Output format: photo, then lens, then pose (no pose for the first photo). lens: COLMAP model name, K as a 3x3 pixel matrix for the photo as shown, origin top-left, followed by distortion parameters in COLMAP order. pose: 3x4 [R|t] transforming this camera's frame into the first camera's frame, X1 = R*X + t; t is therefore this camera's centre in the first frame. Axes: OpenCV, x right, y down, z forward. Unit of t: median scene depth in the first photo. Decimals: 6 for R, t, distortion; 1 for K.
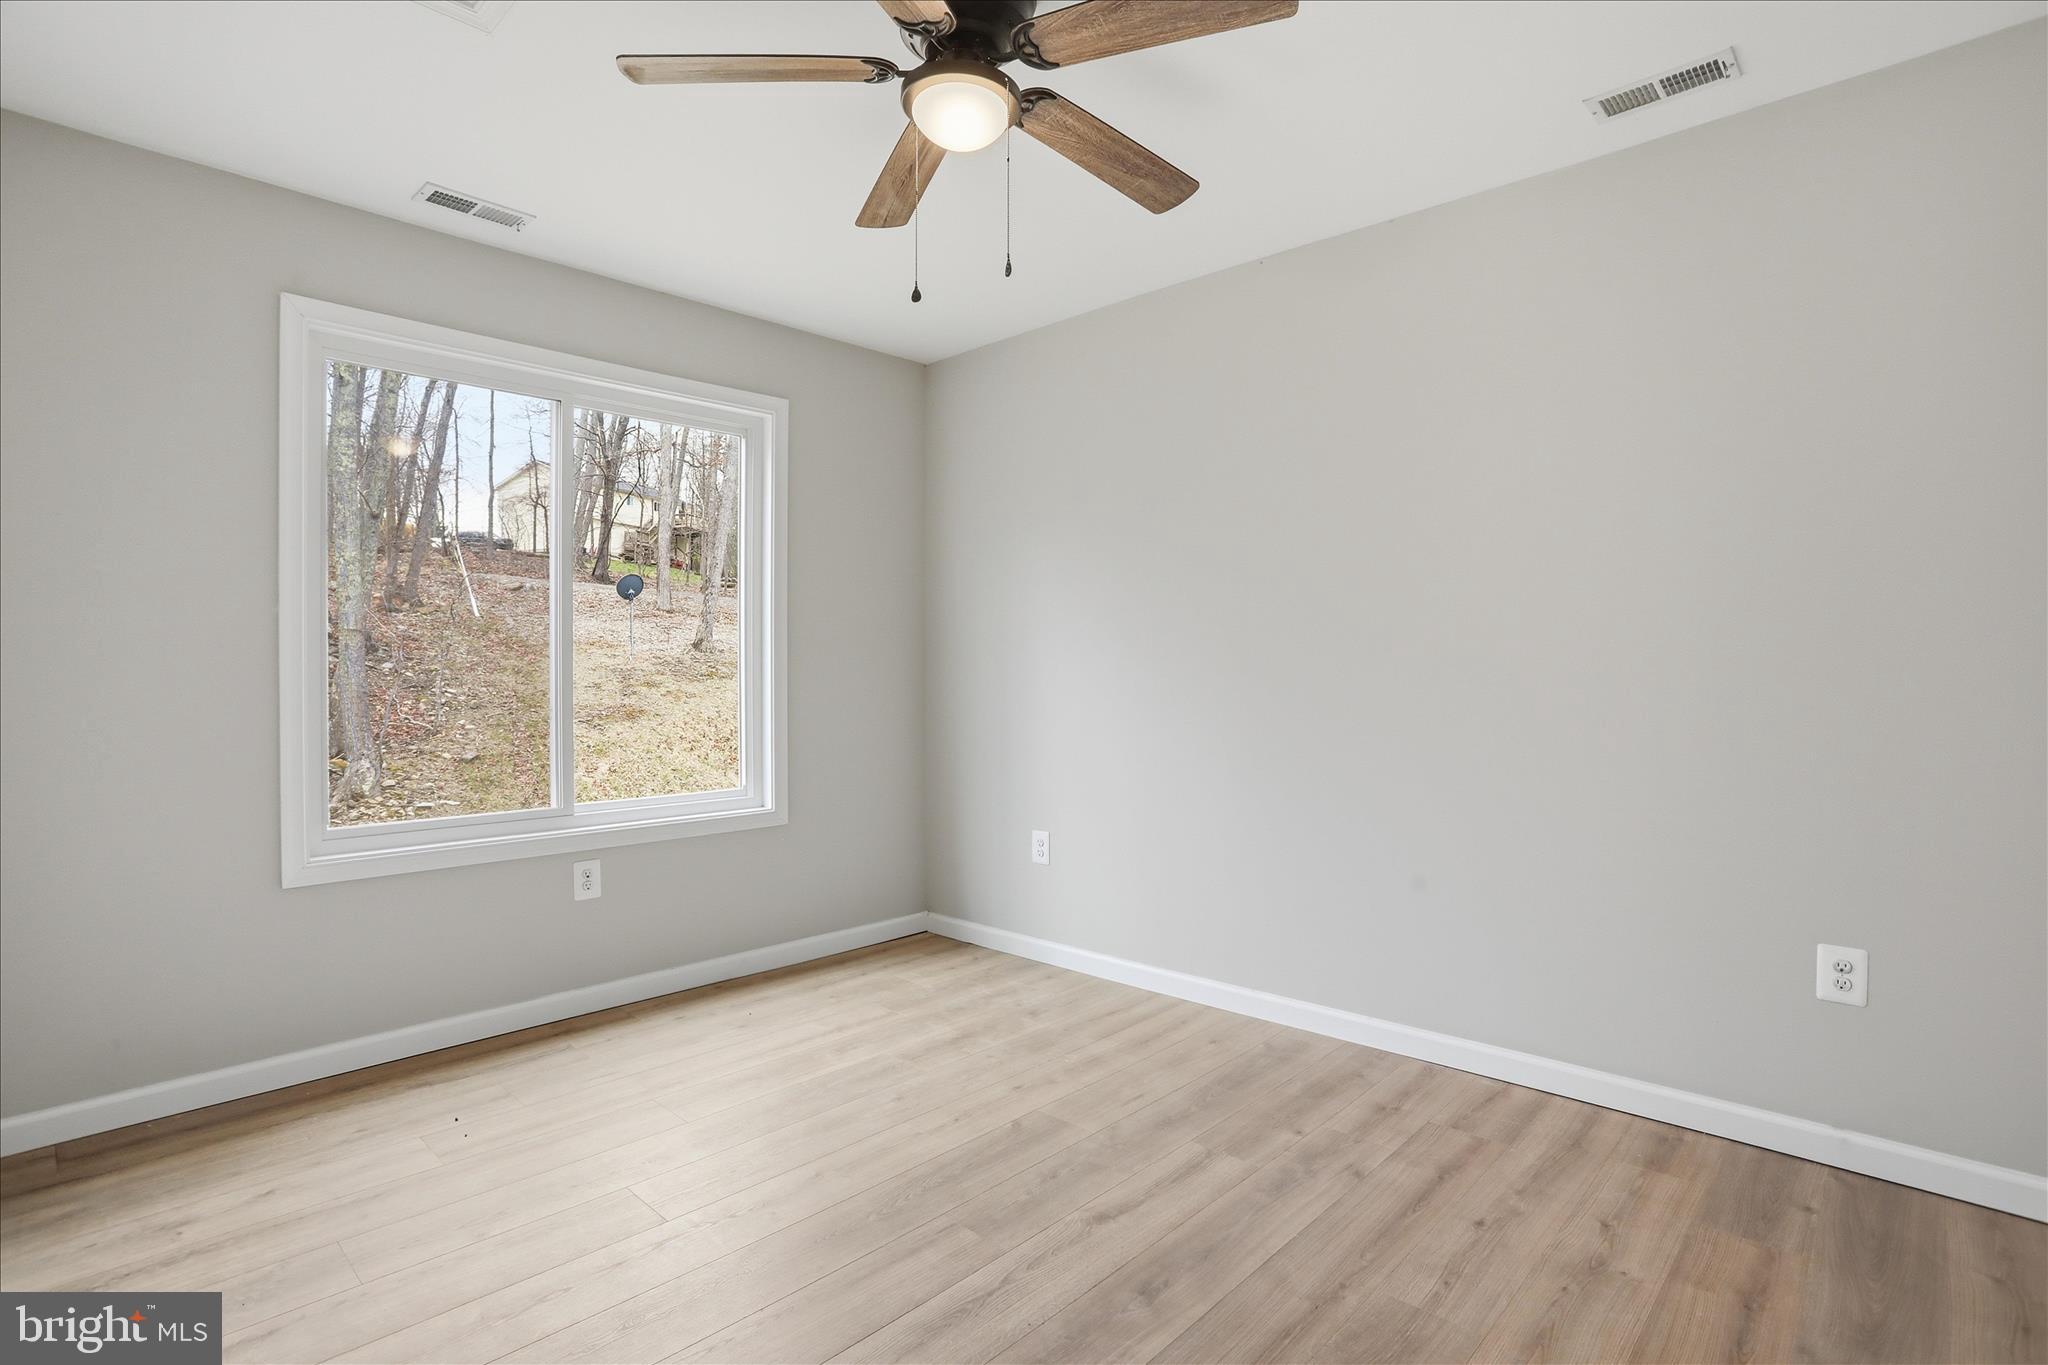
lens RADIAL K [[1062.1, 0, 1051.5], [0, 1062.1, 665.0], [0, 0, 1]] dist [-0.002180, 0.000662]
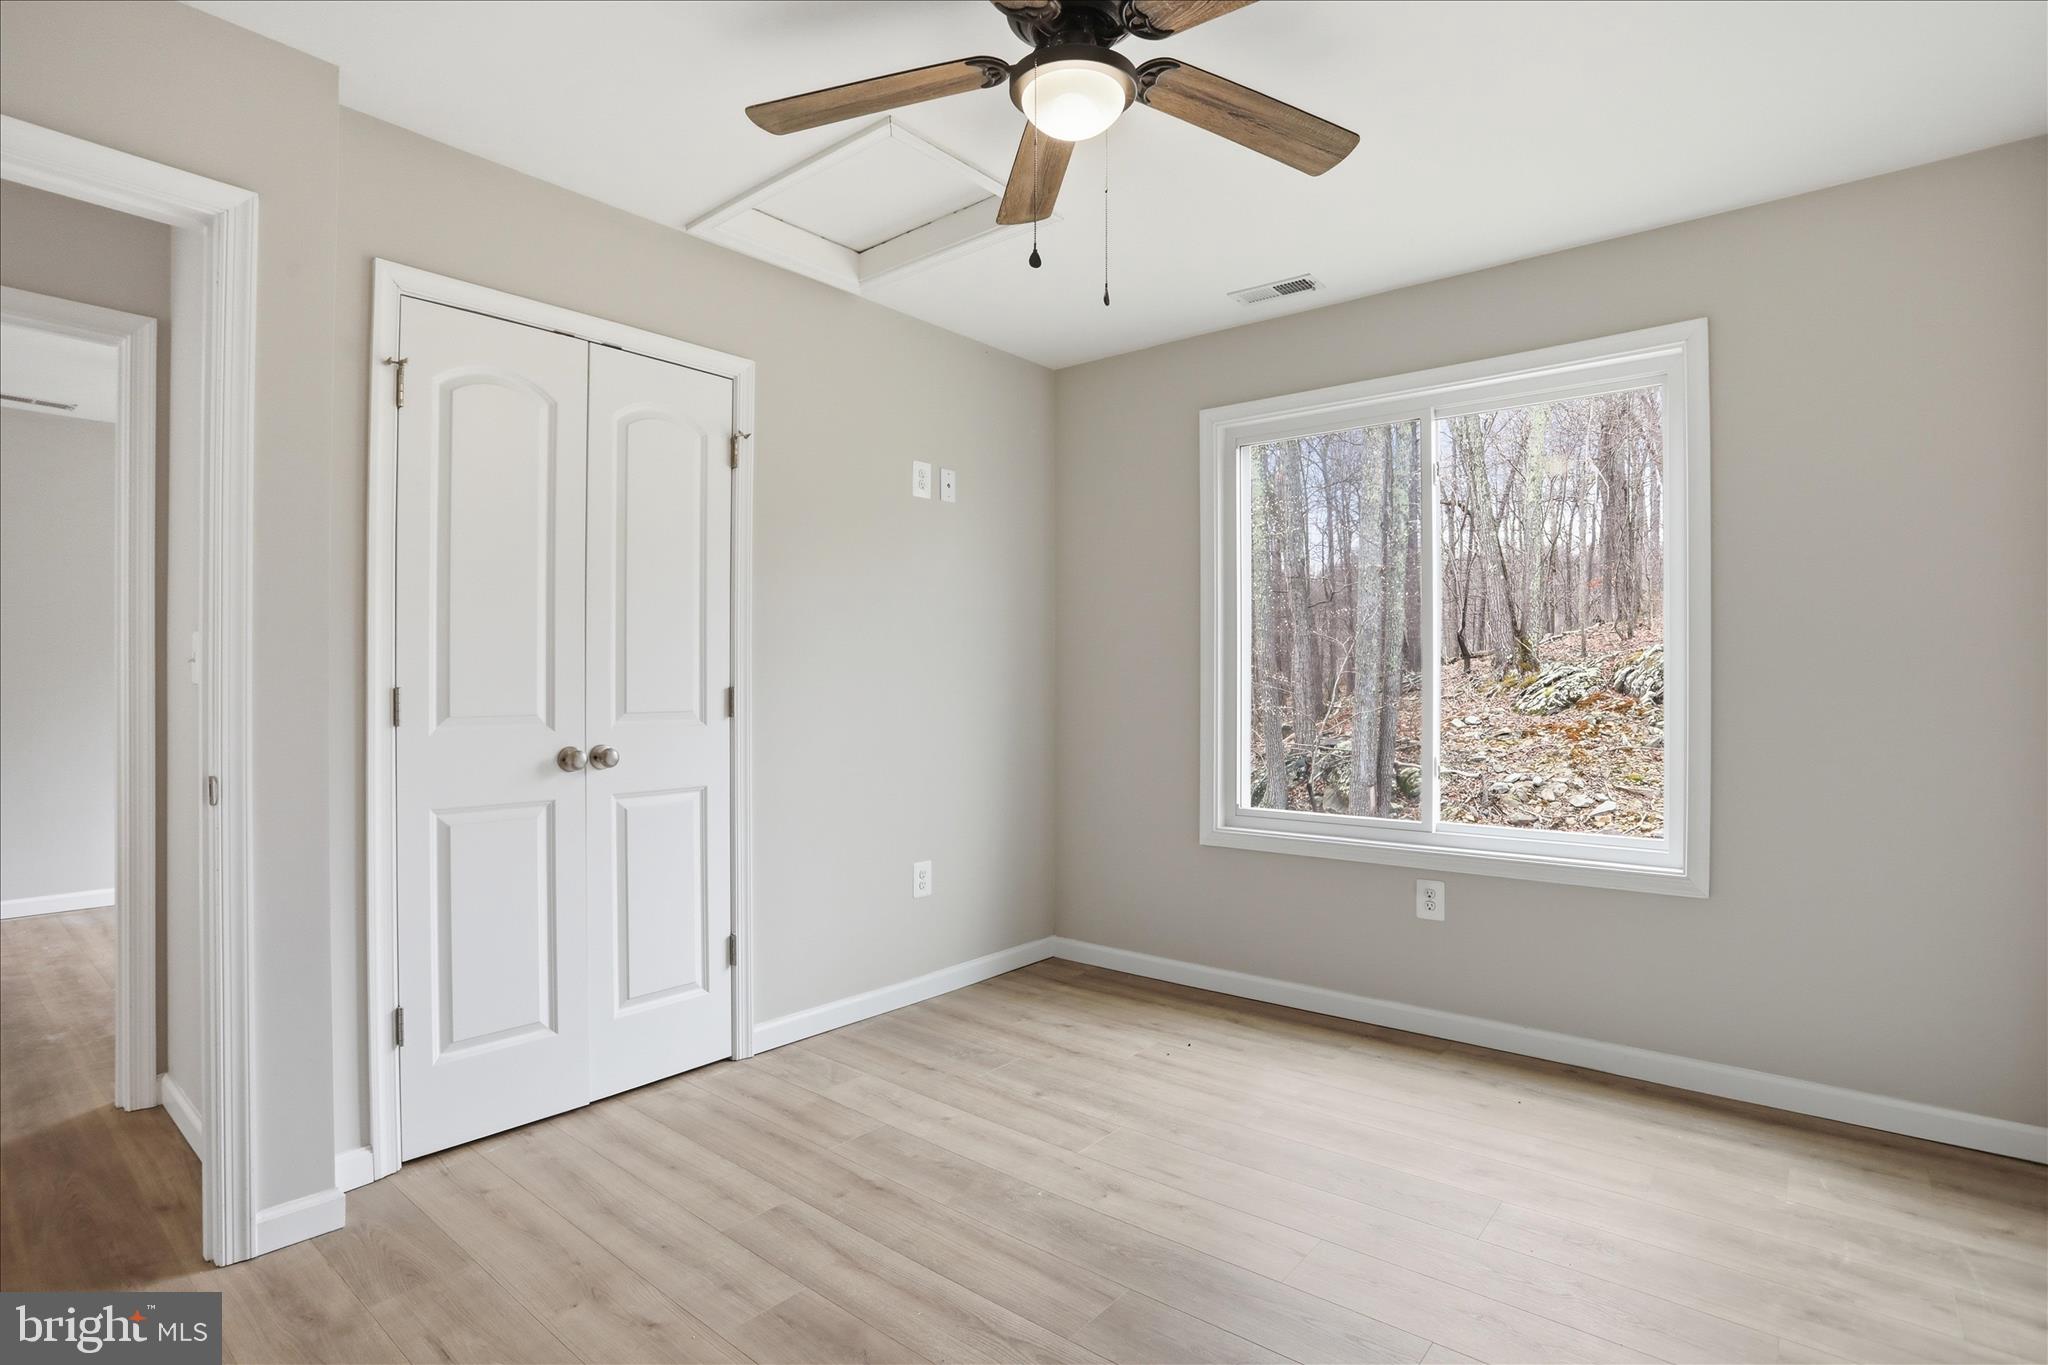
lens RADIAL K [[1070.9, 0, 1013.3], [0, 1070.9, 685.3], [0, 0, 1]] dist [-0.038549, 0.026484]
pose [[0.021734, 0.000131, -0.999764, 0.603932], [0.002551, 0.999997, 0.000186, 0.003196], [0.999761, -0.002554, 0.021733, 0.668025]]
